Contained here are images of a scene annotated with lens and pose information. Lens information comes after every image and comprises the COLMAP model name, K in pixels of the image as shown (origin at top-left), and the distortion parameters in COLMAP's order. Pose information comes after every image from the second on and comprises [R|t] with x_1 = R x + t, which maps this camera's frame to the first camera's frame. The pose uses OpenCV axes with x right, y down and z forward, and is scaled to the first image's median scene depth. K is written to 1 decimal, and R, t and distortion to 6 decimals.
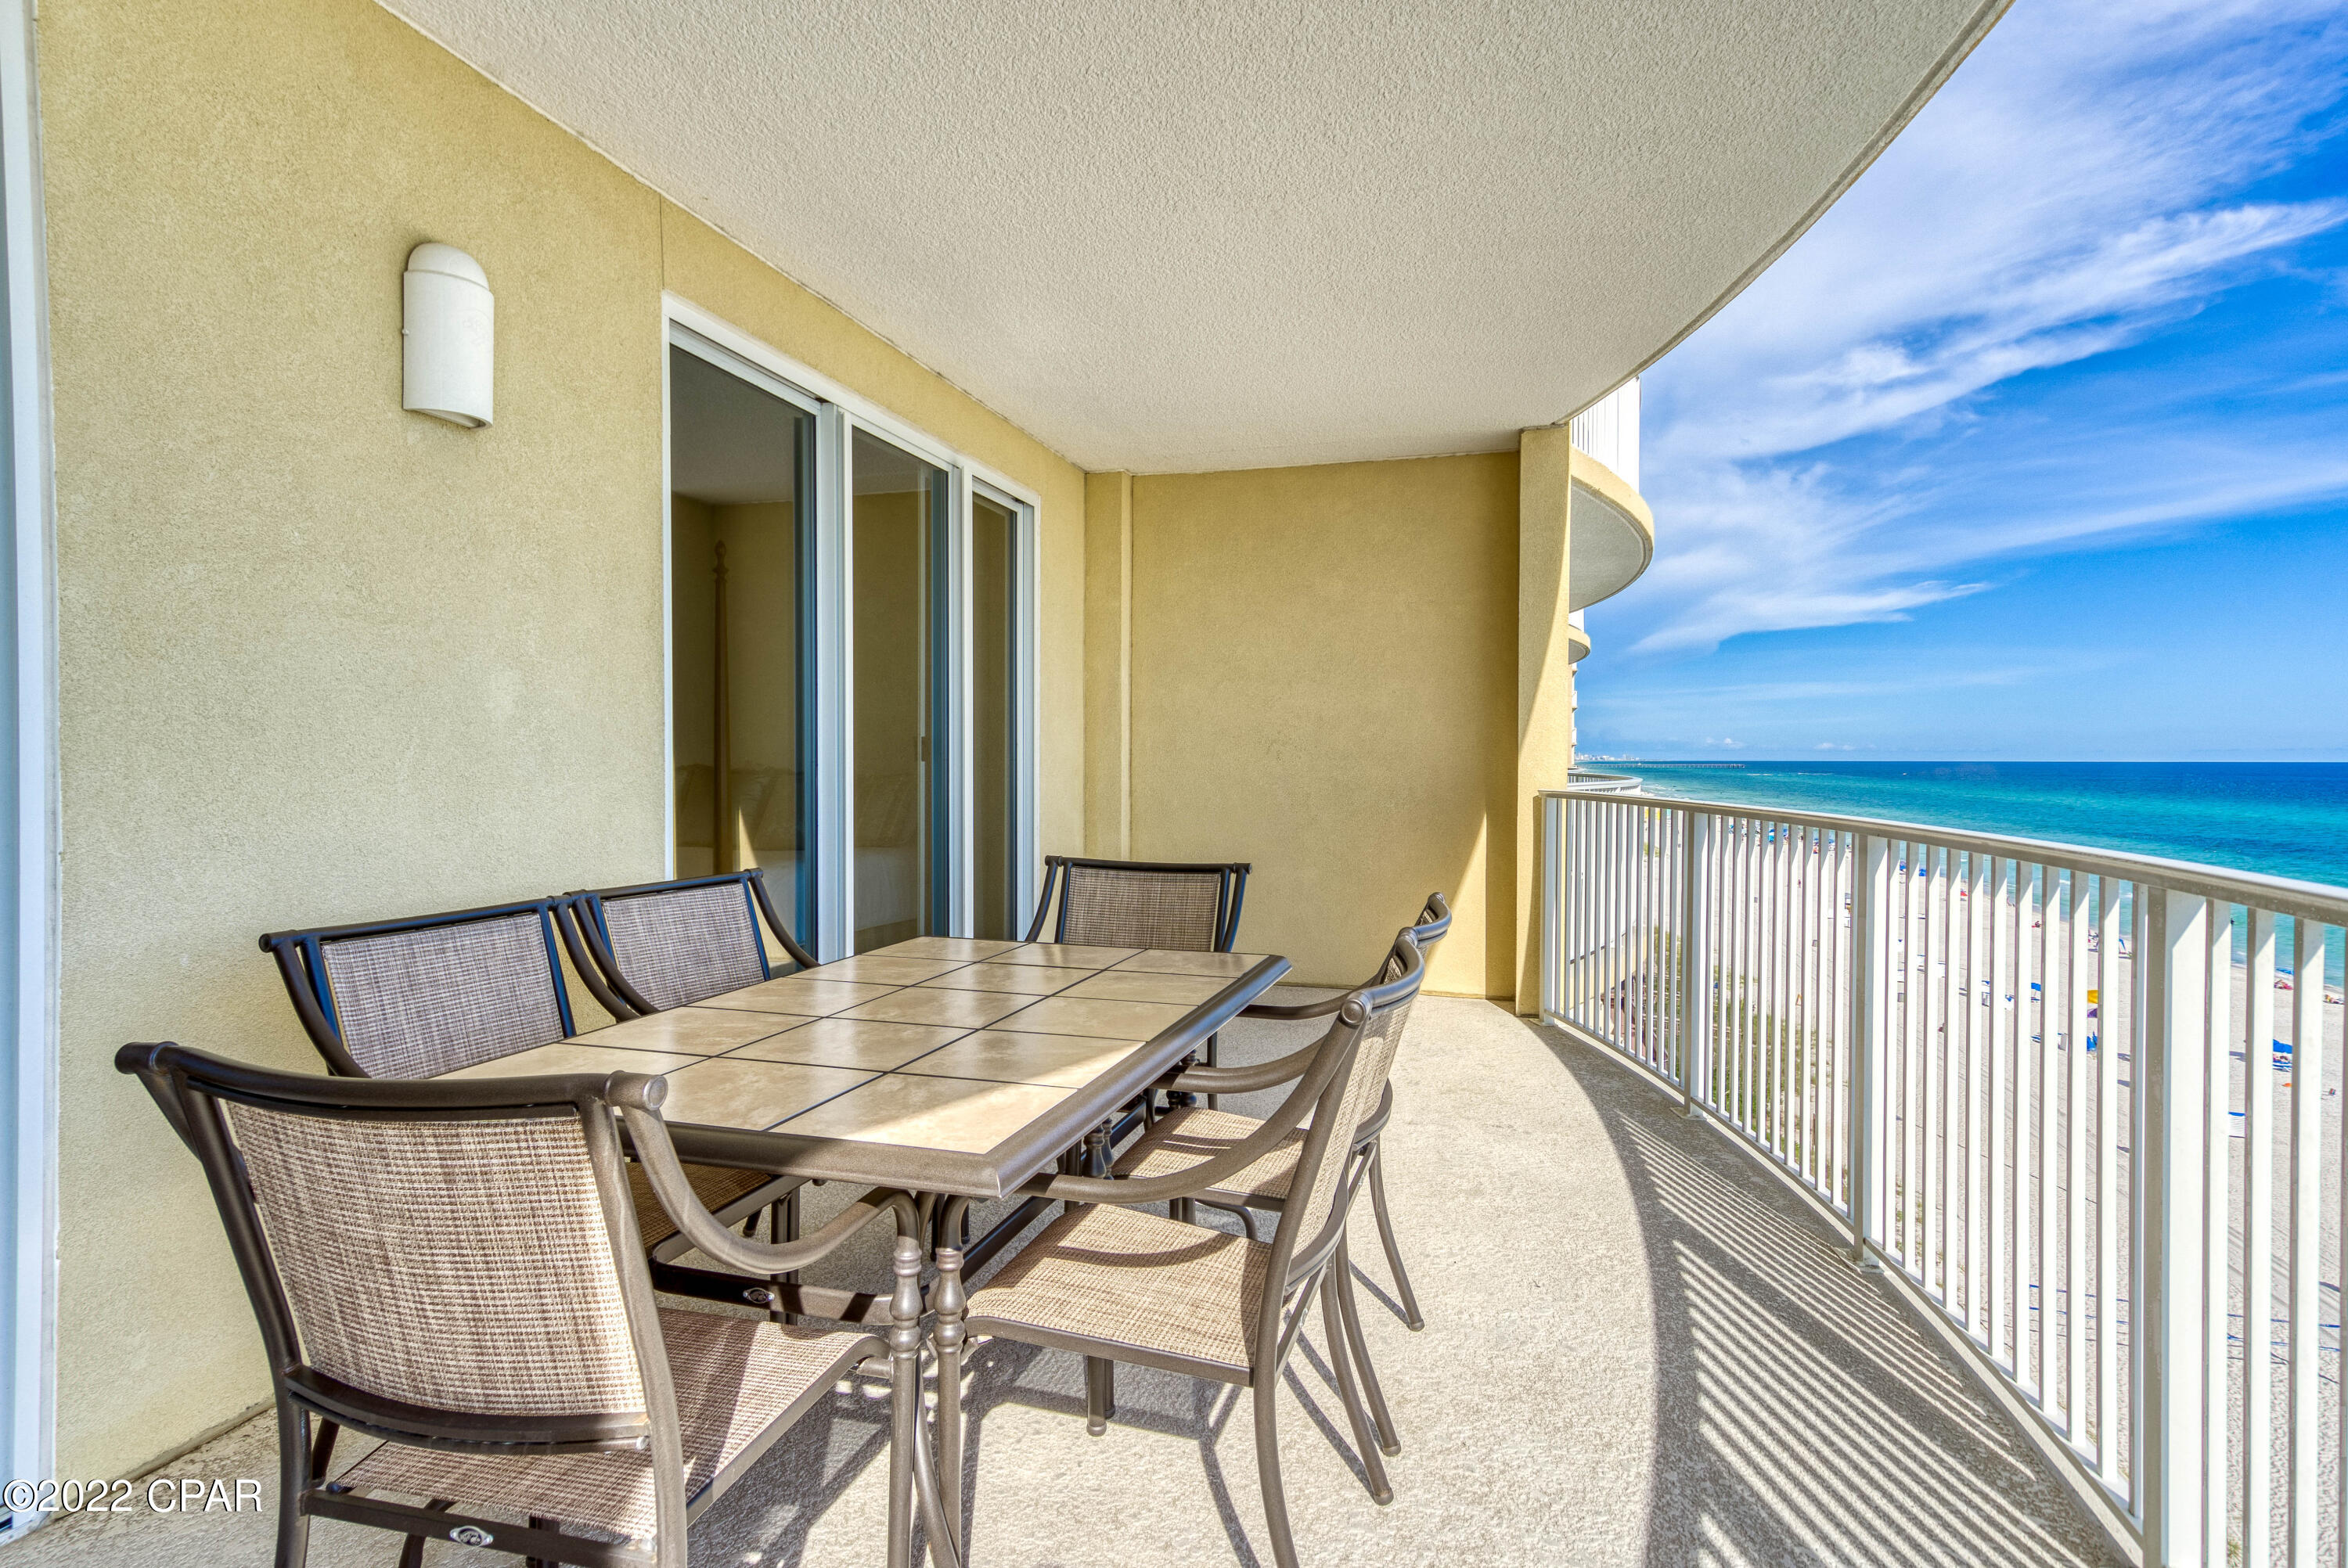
lens RADIAL K [[1220.6, 0, 1173.2], [0, 1220.6, 738.3], [0, 0, 1]] dist [0.001876, 0.002686]
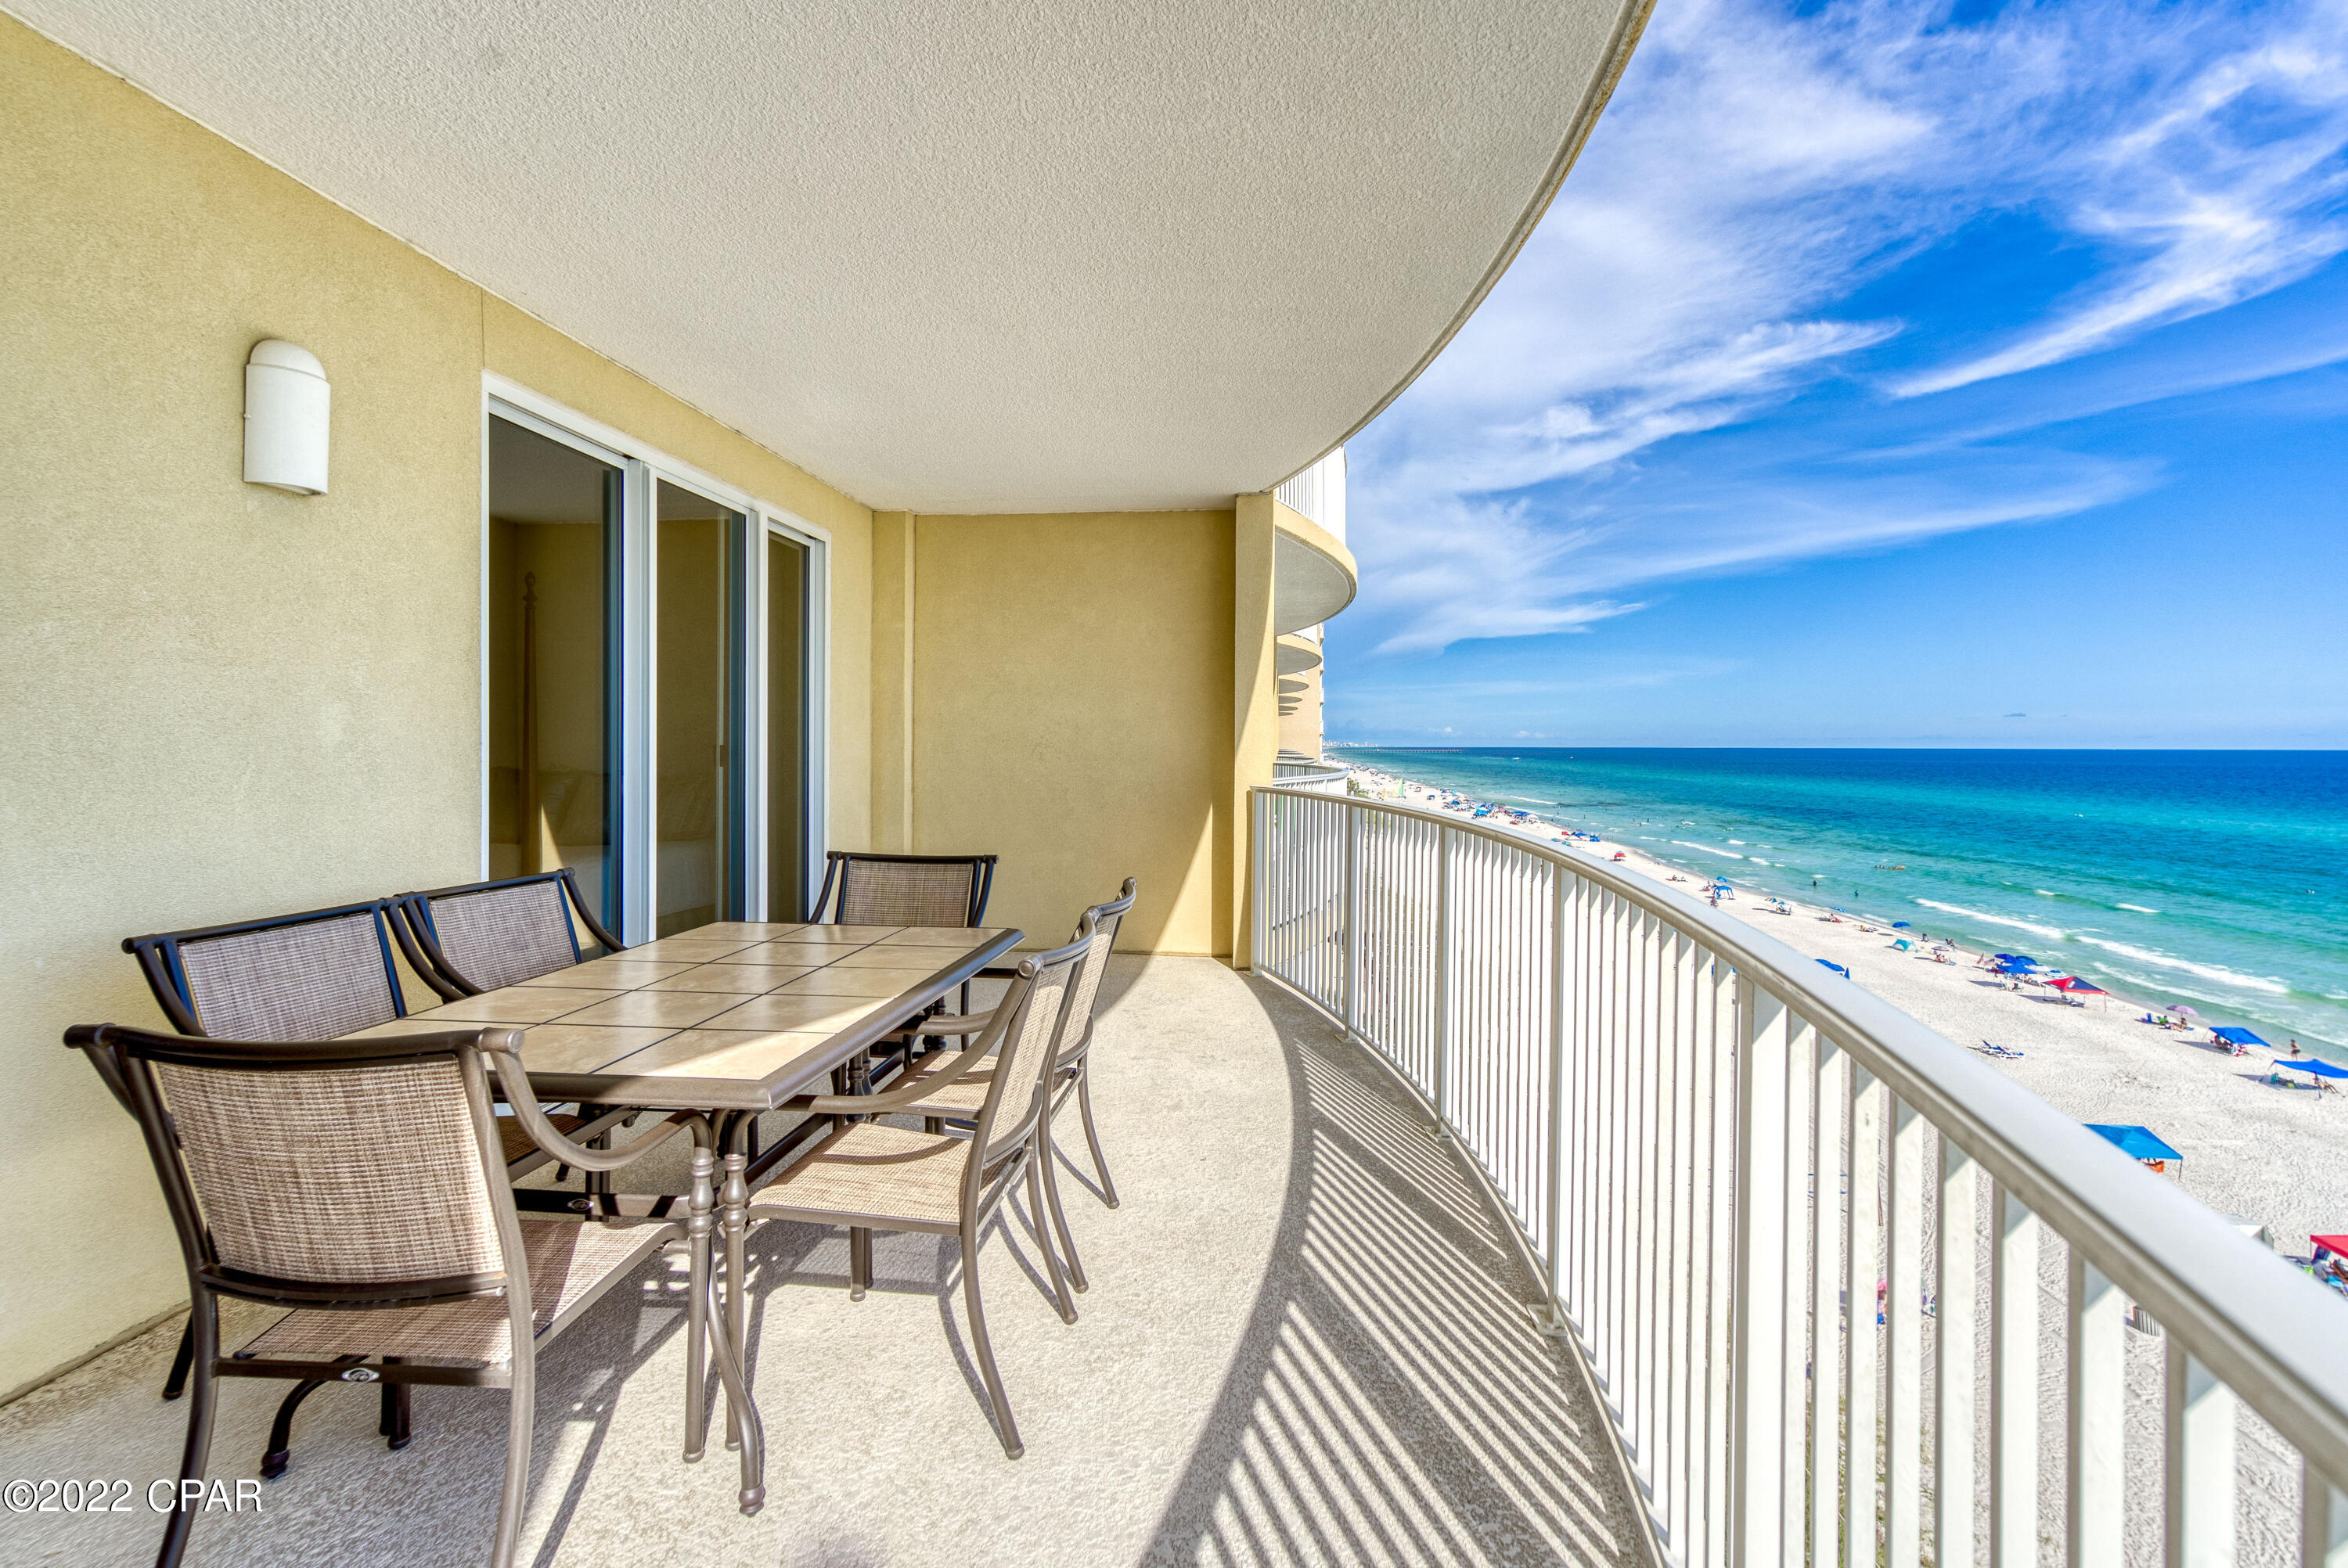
lens RADIAL K [[1111.7, 0, 1205.8], [0, 1111.7, 725.2], [0, 0, 1]] dist [-0.021441, 0.009715]
pose [[0.978575, 0.004647, 0.205838, 0.049498], [-0.004541, 0.999989, -0.000988, -0.040551], [-0.205840, 0.000032, 0.978586, -0.207633]]
